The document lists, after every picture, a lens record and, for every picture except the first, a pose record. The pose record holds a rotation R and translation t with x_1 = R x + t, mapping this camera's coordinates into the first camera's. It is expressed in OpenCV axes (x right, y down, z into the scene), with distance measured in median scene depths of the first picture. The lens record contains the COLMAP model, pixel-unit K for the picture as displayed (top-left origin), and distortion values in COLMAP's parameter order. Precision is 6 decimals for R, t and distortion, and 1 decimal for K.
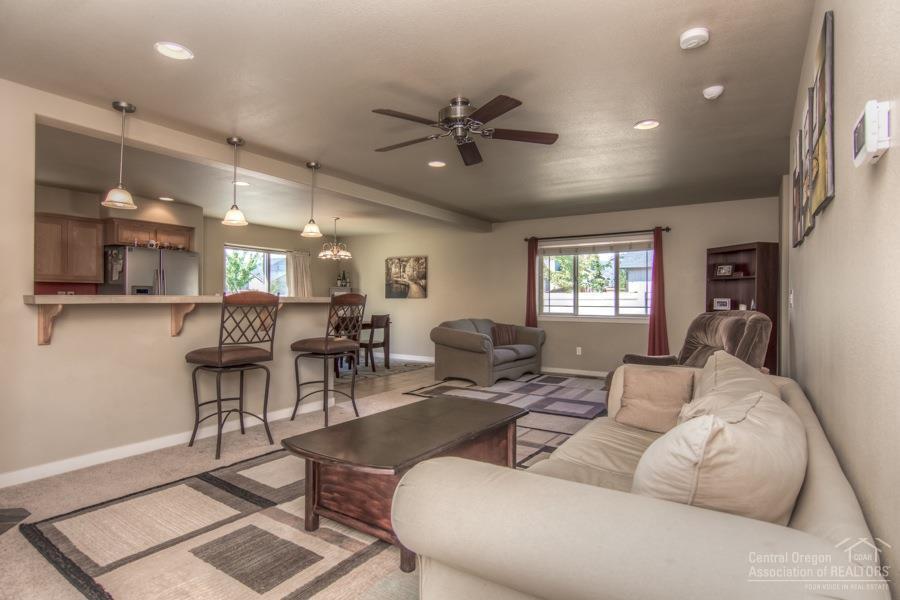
lens RADIAL K [[477.6, 0, 457.4], [0, 477.6, 301.3], [0, 0, 1]] dist [-0.000950, 0.001641]
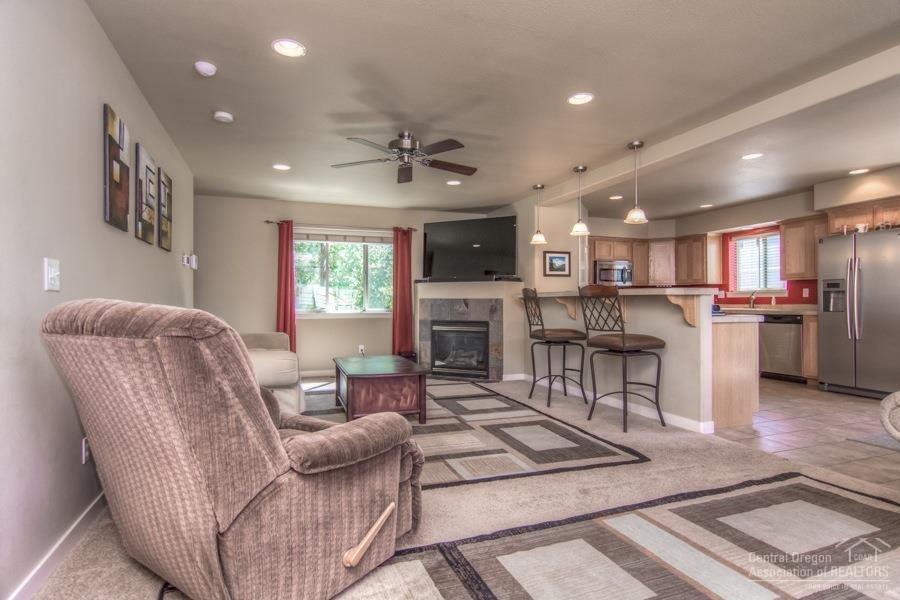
lens RADIAL K [[477.6, 0, 447.7], [0, 477.6, 298.1], [0, 0, 1]] dist [-0.000950, 0.001641]
pose [[-0.606454, -0.010776, -0.795046, 0.382022], [-0.000887, 0.999917, -0.012876, 0.012334], [0.795118, -0.007103, -0.606413, 0.742300]]
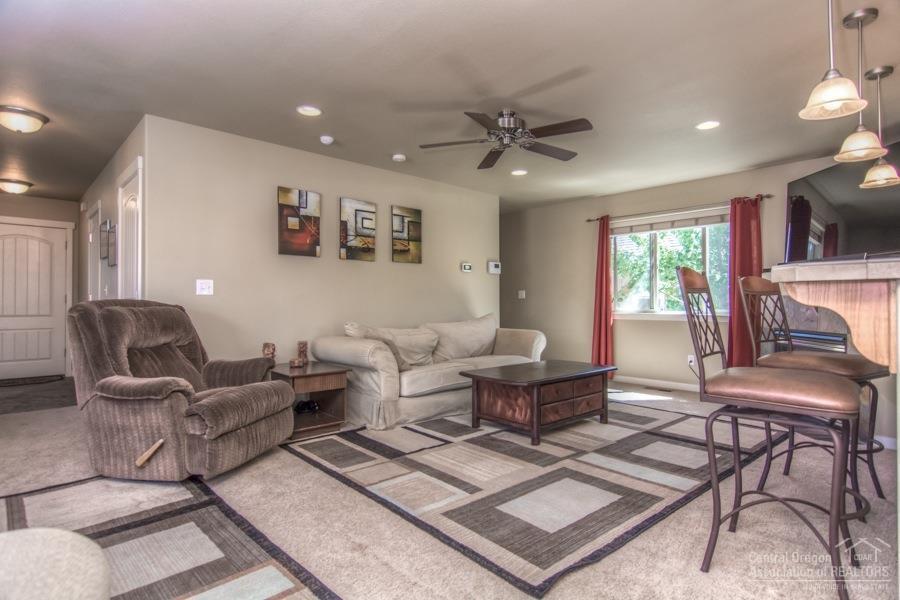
lens RADIAL K [[477.6, 0, 450.5], [0, 477.6, 302.4], [0, 0, 1]] dist [-0.000950, 0.001641]
pose [[-0.969159, -0.006077, 0.246362, -0.058456], [-0.005239, 0.999978, 0.004056, 0.009356], [-0.246382, 0.002640, -0.969169, 0.852718]]
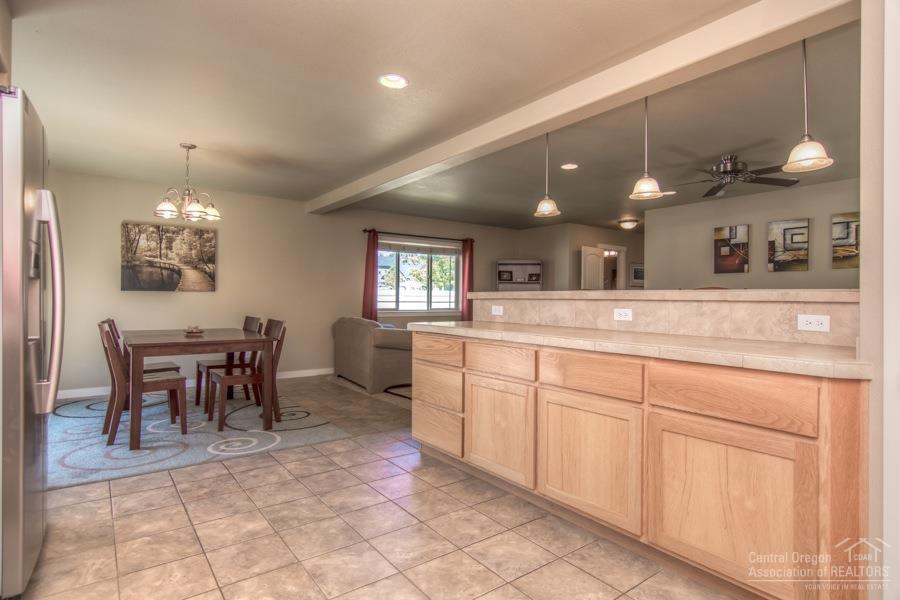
lens RADIAL K [[477.6, 0, 450.4], [0, 477.6, 300.2], [0, 0, 1]] dist [-0.000950, 0.001641]
pose [[0.349606, -0.003916, 0.936889, -0.656832], [-0.004935, 0.999970, 0.006021, 0.000018], [-0.936884, -0.006728, 0.349576, 0.507651]]
